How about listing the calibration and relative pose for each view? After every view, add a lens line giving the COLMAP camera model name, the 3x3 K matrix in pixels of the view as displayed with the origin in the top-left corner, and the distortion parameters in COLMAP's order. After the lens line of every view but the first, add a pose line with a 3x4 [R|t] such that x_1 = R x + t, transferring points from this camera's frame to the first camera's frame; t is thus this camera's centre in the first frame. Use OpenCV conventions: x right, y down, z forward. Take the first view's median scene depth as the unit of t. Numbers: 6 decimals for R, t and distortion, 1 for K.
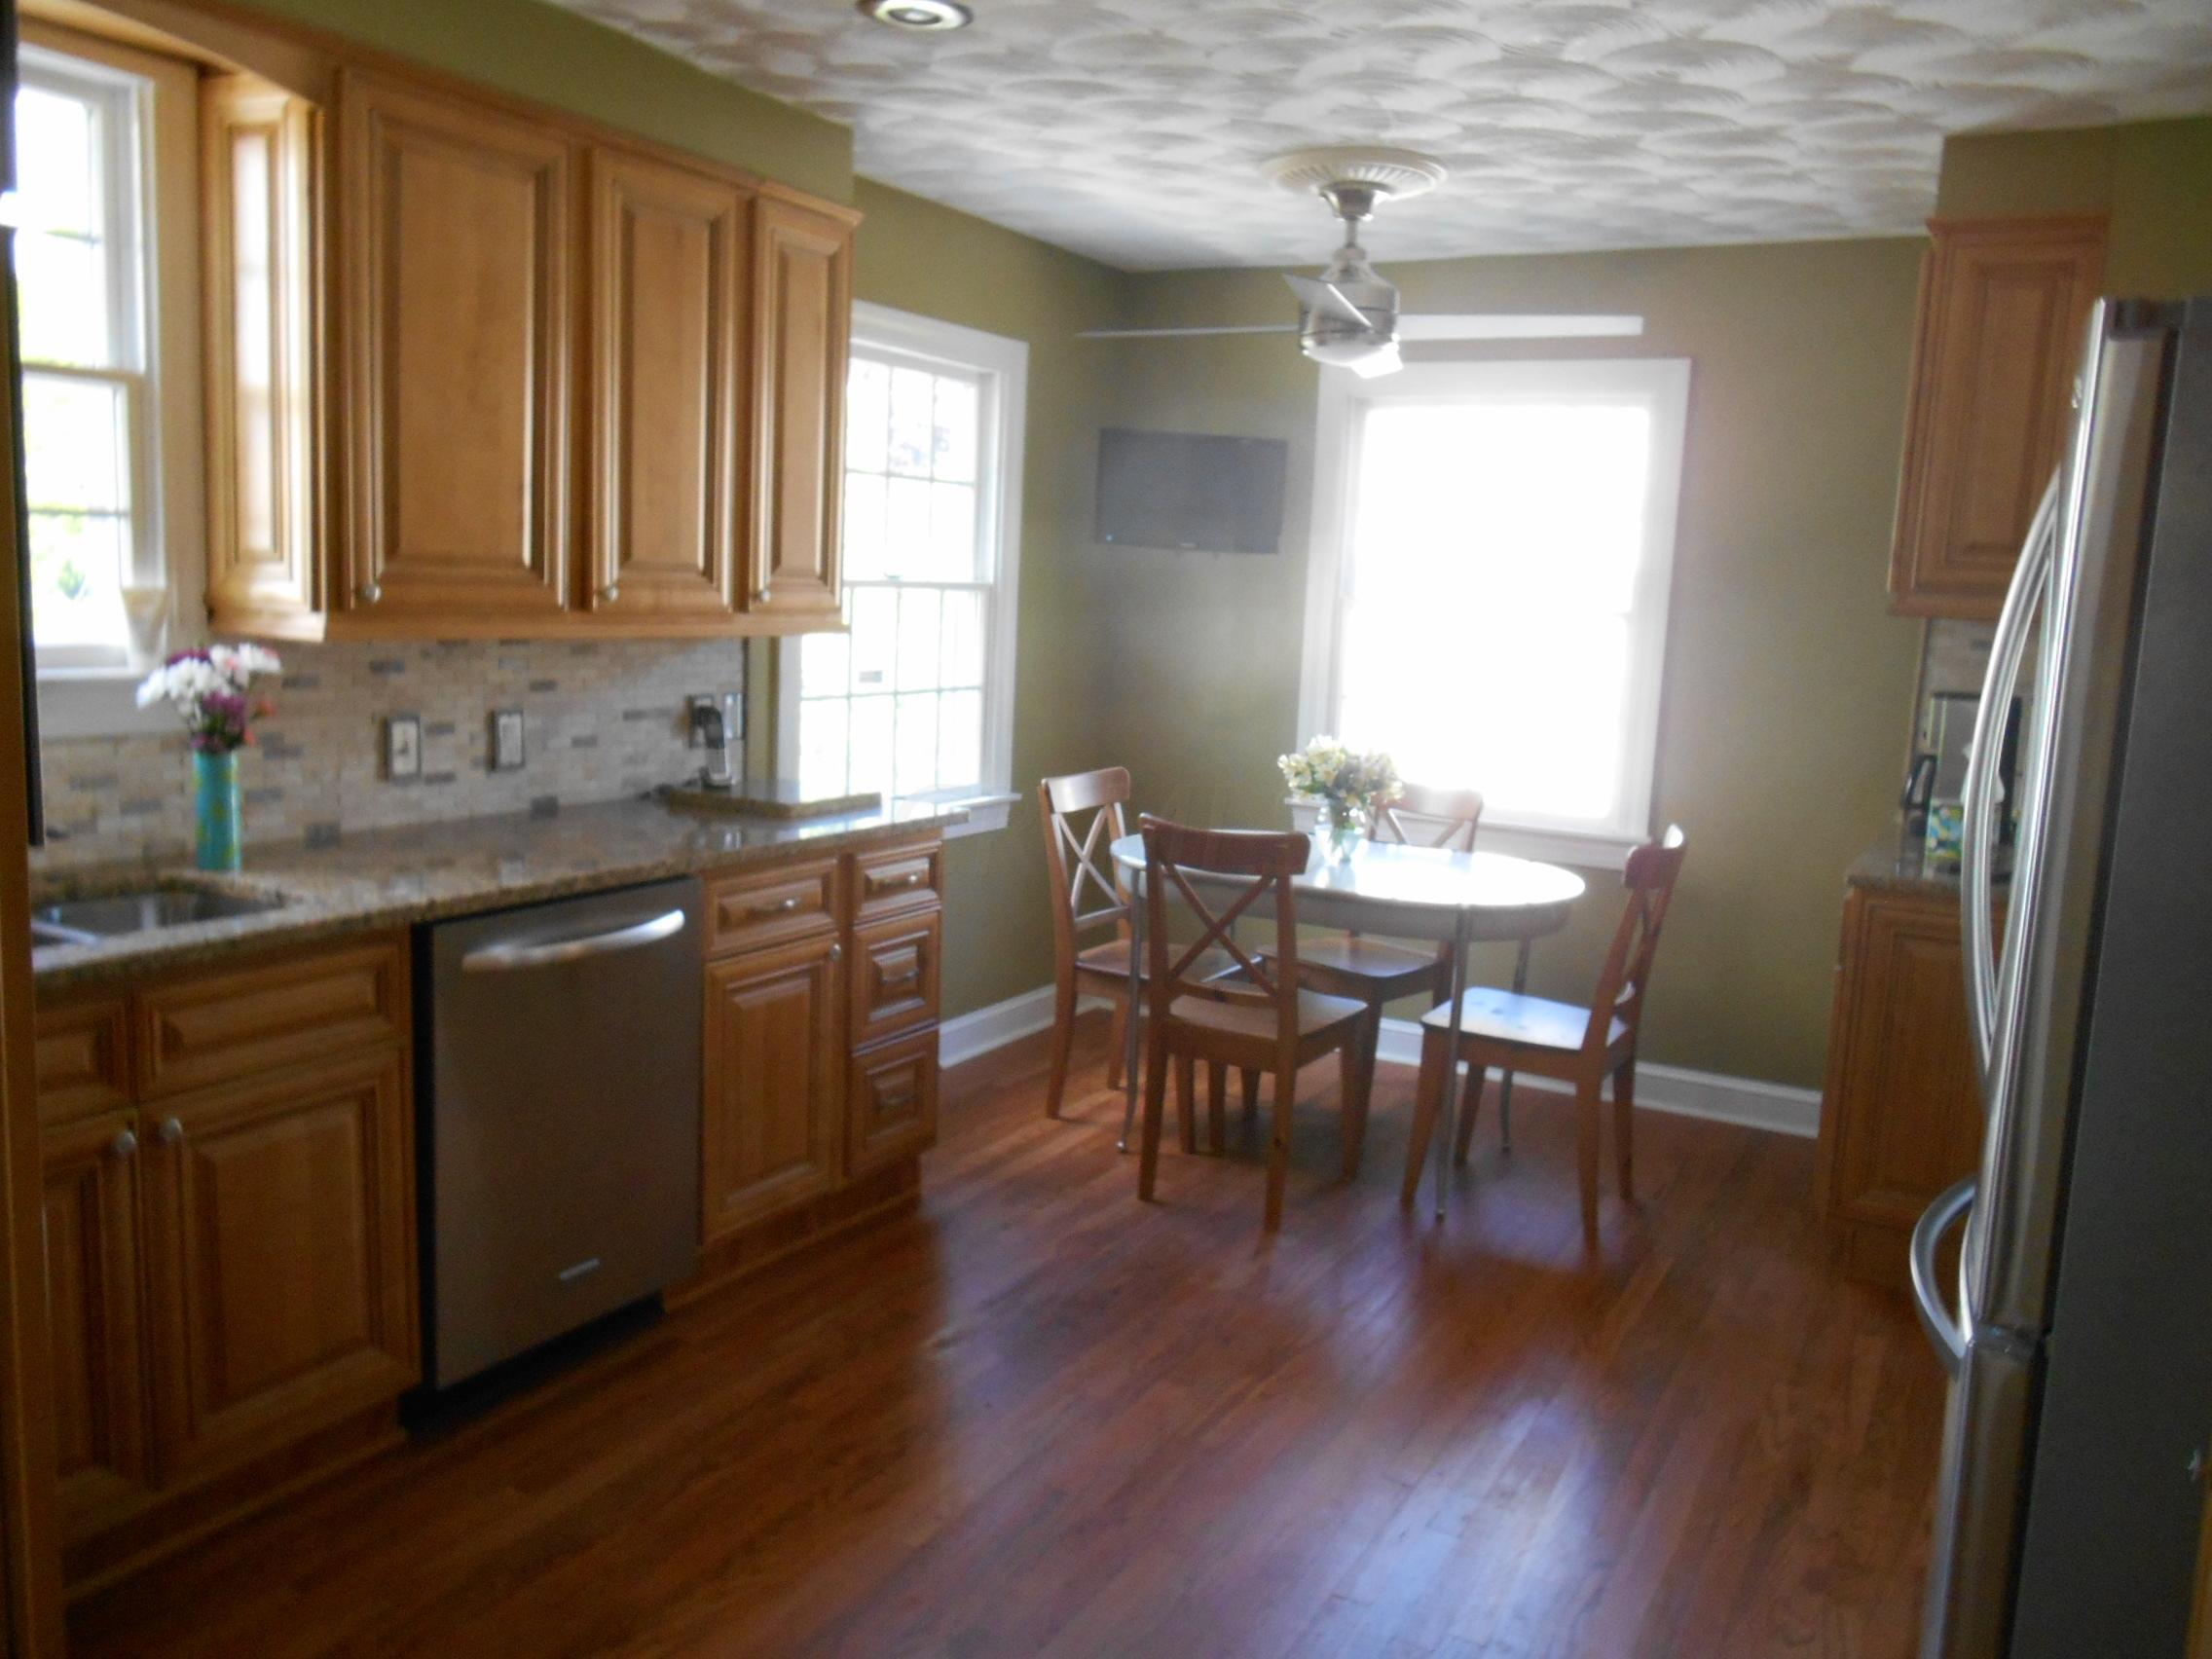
lens RADIAL K [[1765.6, 0, 1113.4], [0, 1765.6, 825.3], [0, 0, 1]] dist [0.001342, 0.004990]
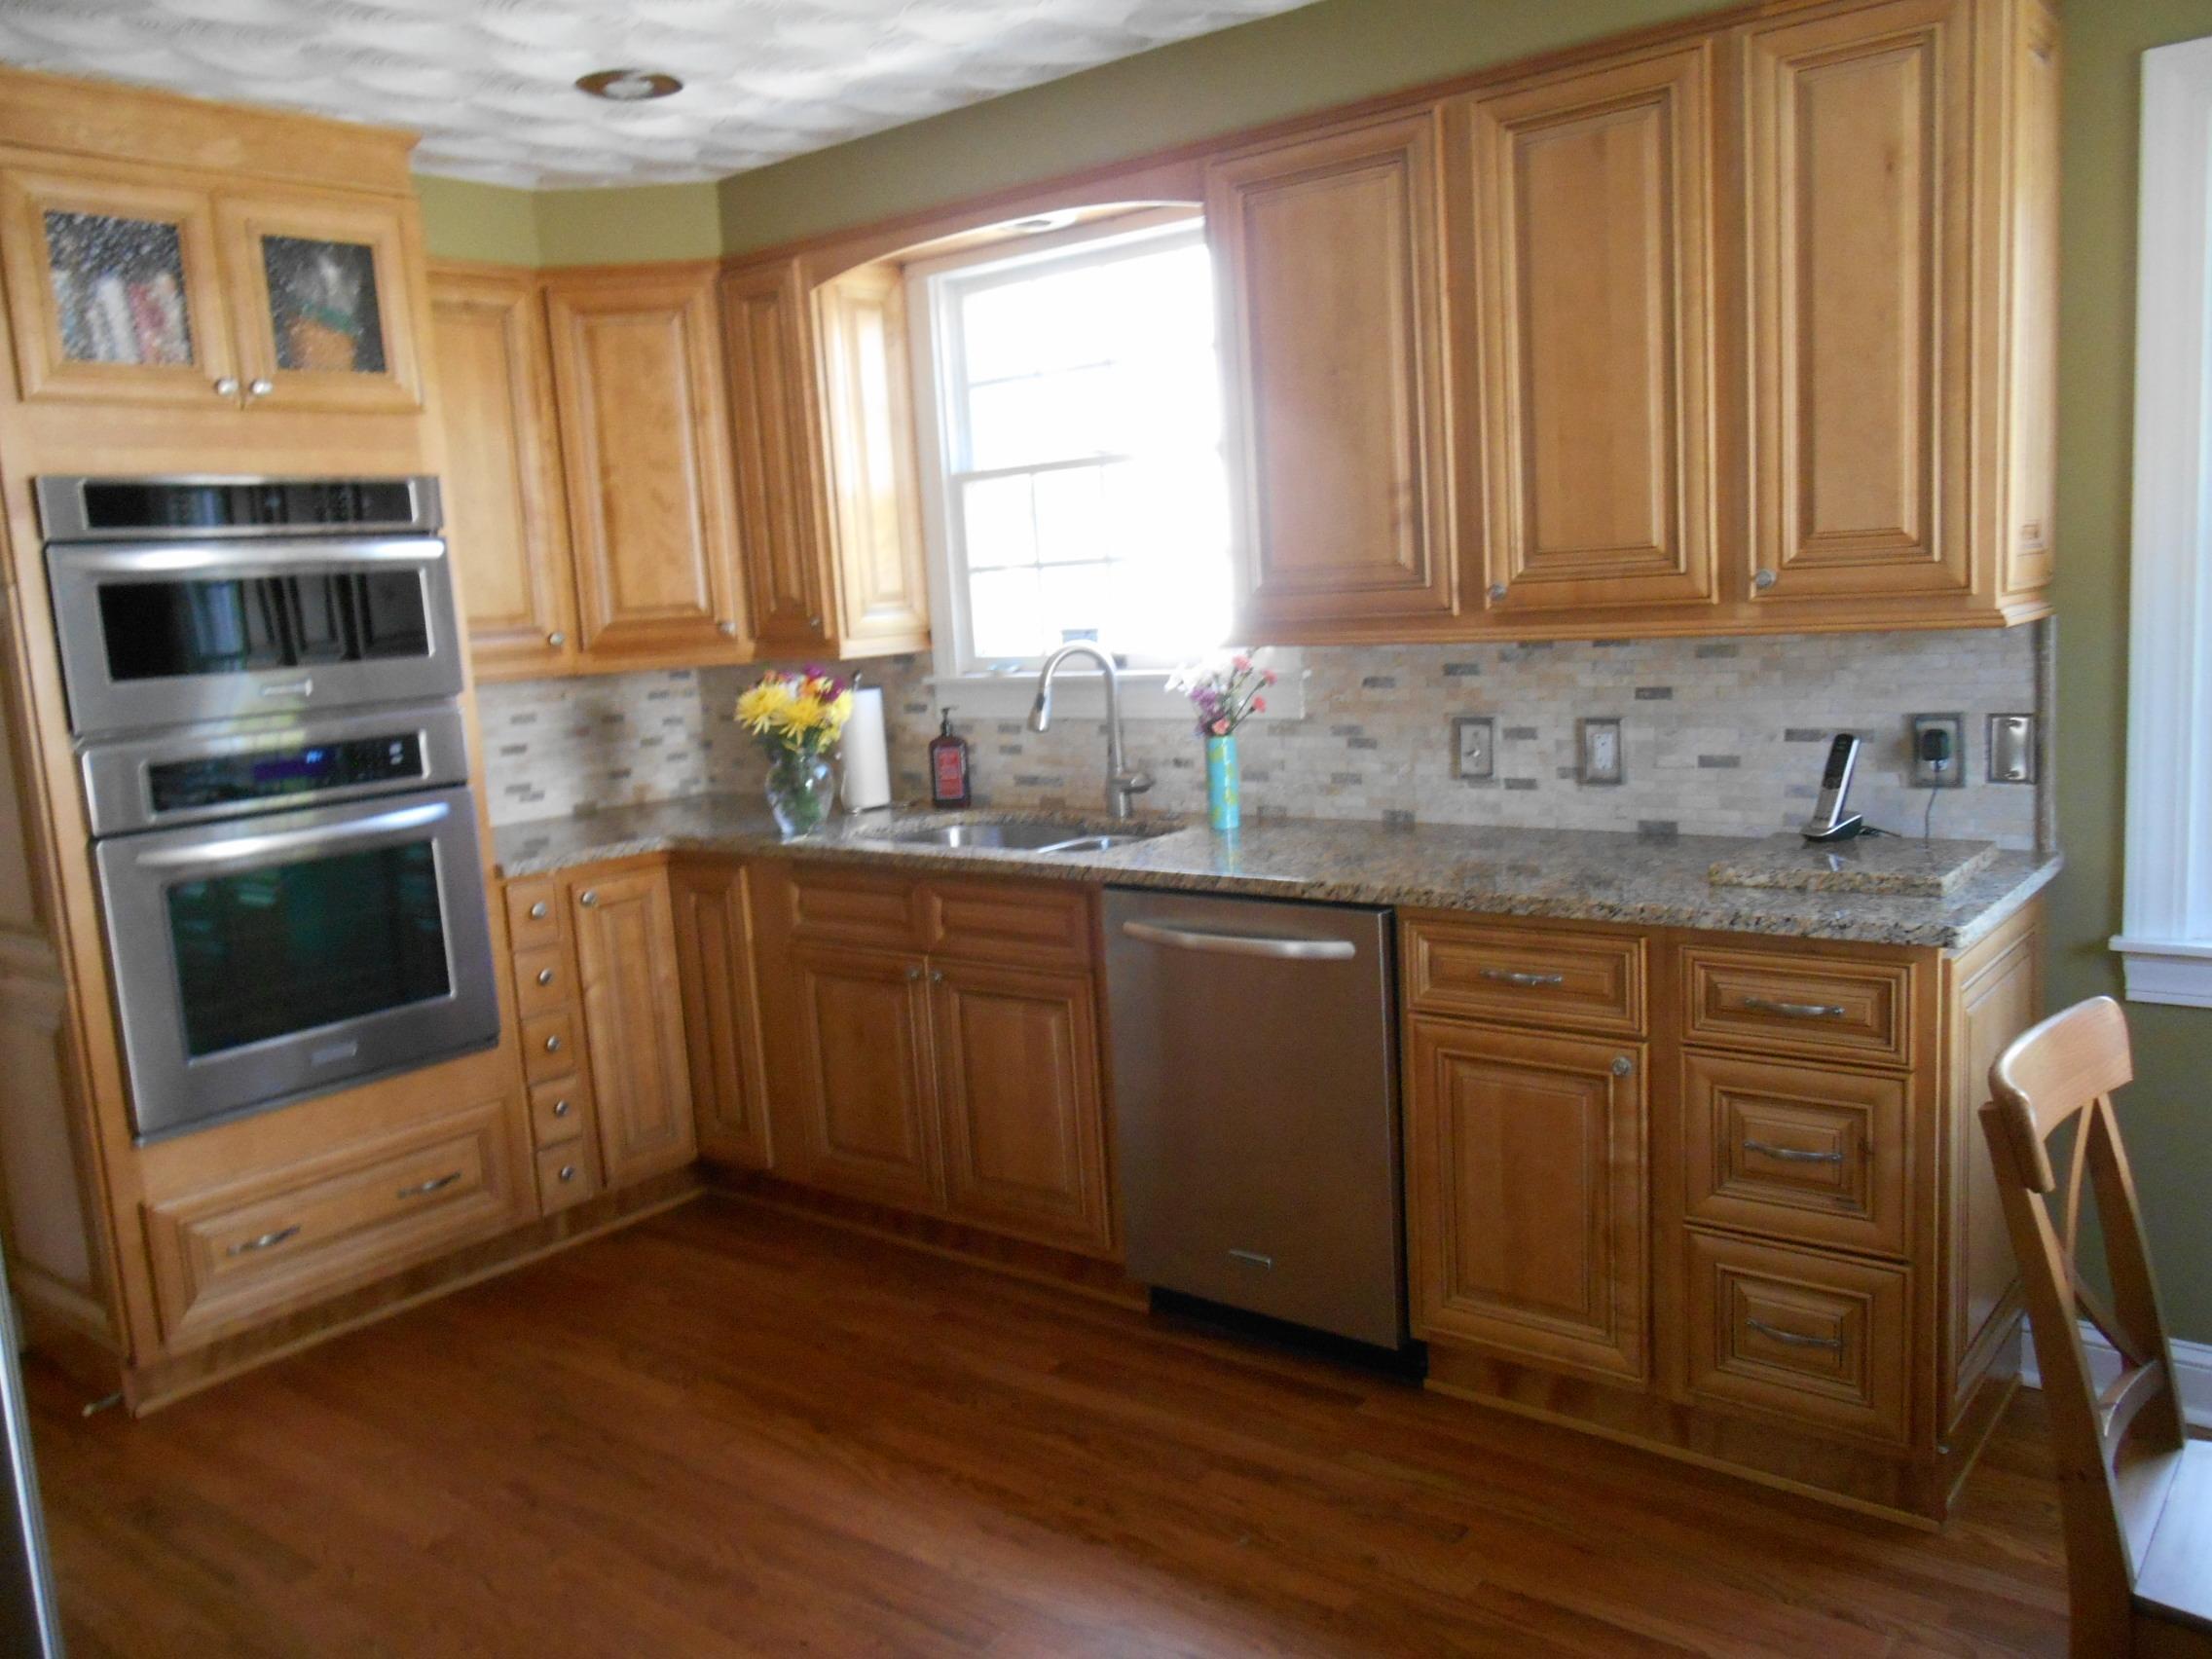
lens RADIAL K [[1765.6, 0, 1115.1], [0, 1765.6, 833.5], [0, 0, 1]] dist [0.001342, 0.004990]
pose [[-0.178277, 0.109063, -0.977917, 0.620135], [-0.085904, 0.988319, 0.125884, -0.103787], [0.980223, 0.106450, -0.166826, 0.953127]]
